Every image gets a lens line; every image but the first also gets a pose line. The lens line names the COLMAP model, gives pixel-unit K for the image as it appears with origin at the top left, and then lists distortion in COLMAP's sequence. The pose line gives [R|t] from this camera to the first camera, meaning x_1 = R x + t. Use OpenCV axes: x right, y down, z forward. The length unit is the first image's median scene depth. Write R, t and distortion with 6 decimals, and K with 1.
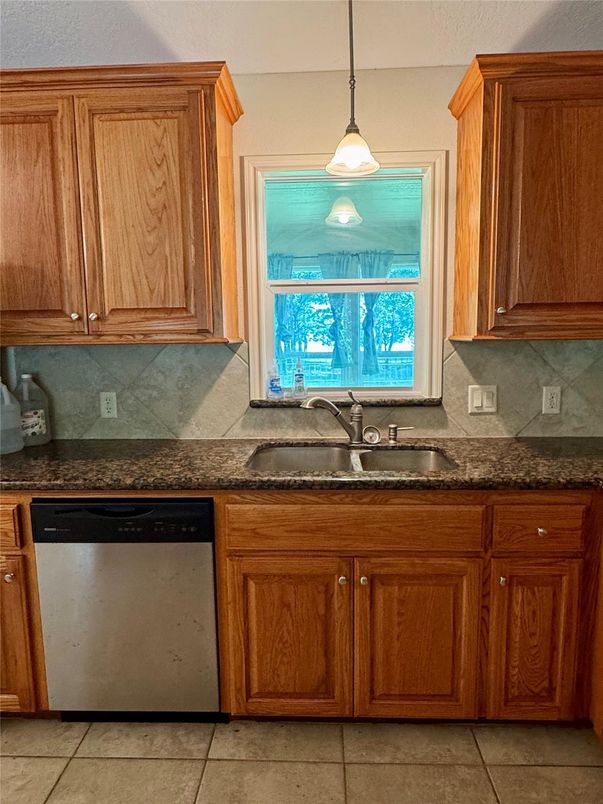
lens RADIAL K [[493.9, 0, 307.6], [0, 493.9, 399.2], [0, 0, 1]] dist [-0.008998, 0.000072]
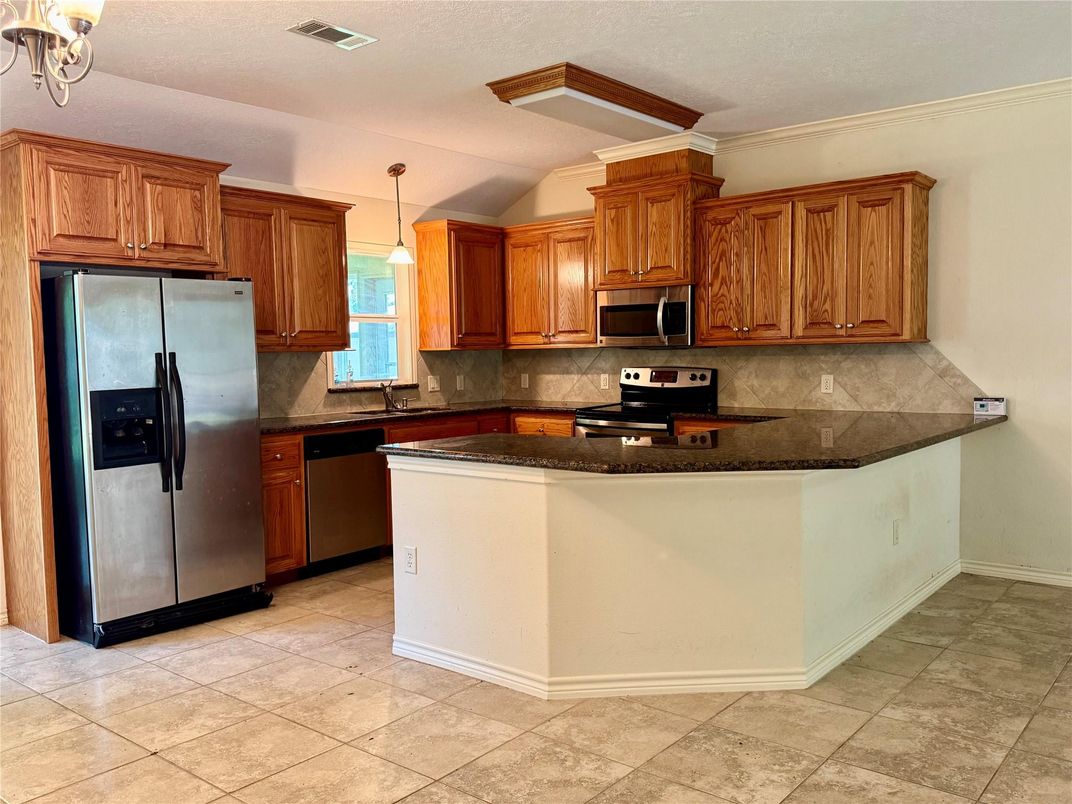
lens RADIAL K [[900.5, 0, 536.1], [0, 900.5, 411.7], [0, 0, 1]] dist [0.068090, -0.105178]
pose [[0.603618, -0.051225, 0.795626, -2.065950], [0.110892, 0.993628, -0.020157, 0.212193], [-0.789524, 0.100396, 0.605453, -1.287795]]
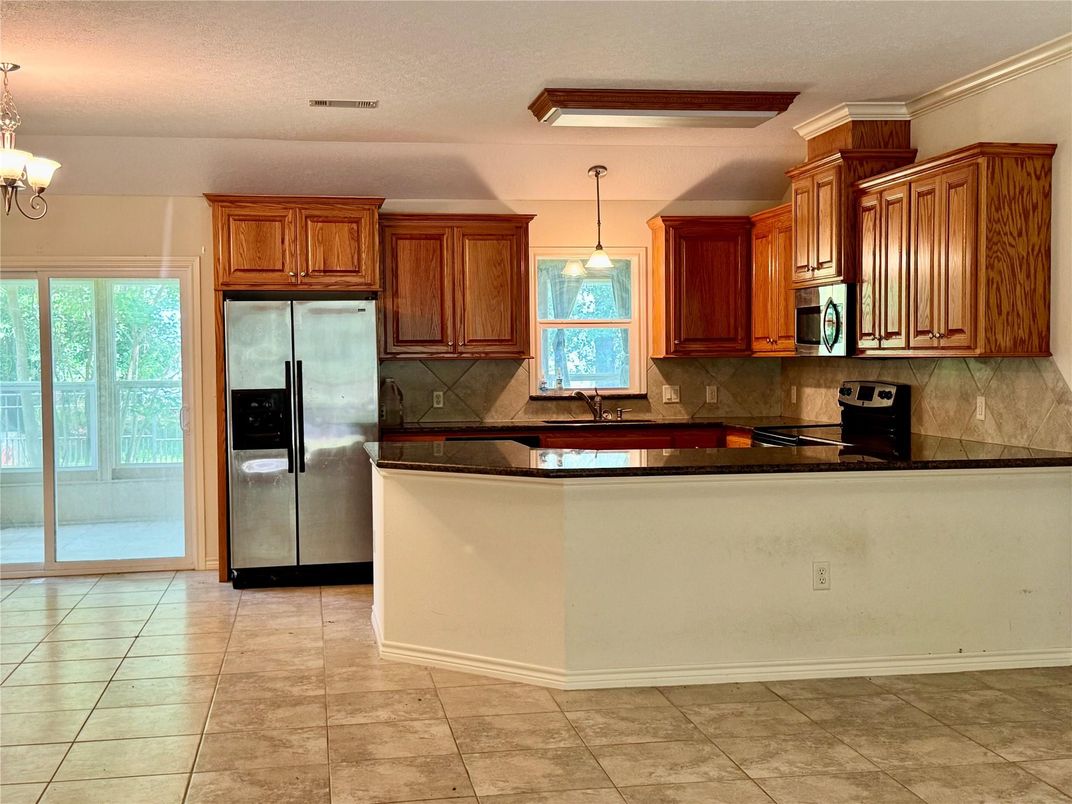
lens RADIAL K [[1341.5, 0, 535.7], [0, 1341.5, 410.6], [0, 0, 1]] dist [0.135891, 0.000000]
pose [[0.979320, -0.004291, 0.202274, -0.996219], [0.022405, 0.995926, -0.087347, 0.437941], [-0.201075, 0.090073, 0.975426, -3.280958]]
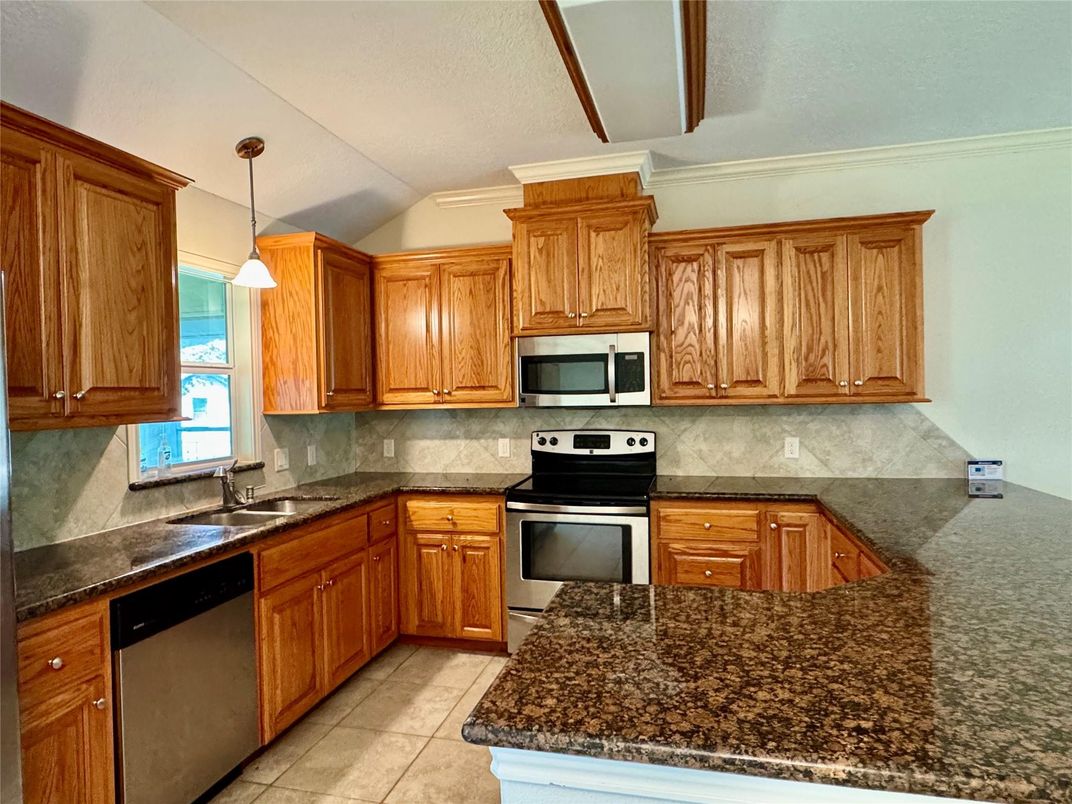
lens RADIAL K [[658.0, 0, 537.2], [0, 658.0, 396.9], [0, 0, 1]] dist [-0.006071, 0.000882]
pose [[0.208315, 0.003318, 0.978056, -1.208849], [0.143625, 0.989050, -0.033946, -0.007263], [-0.967459, 0.147545, 0.205557, -0.025400]]
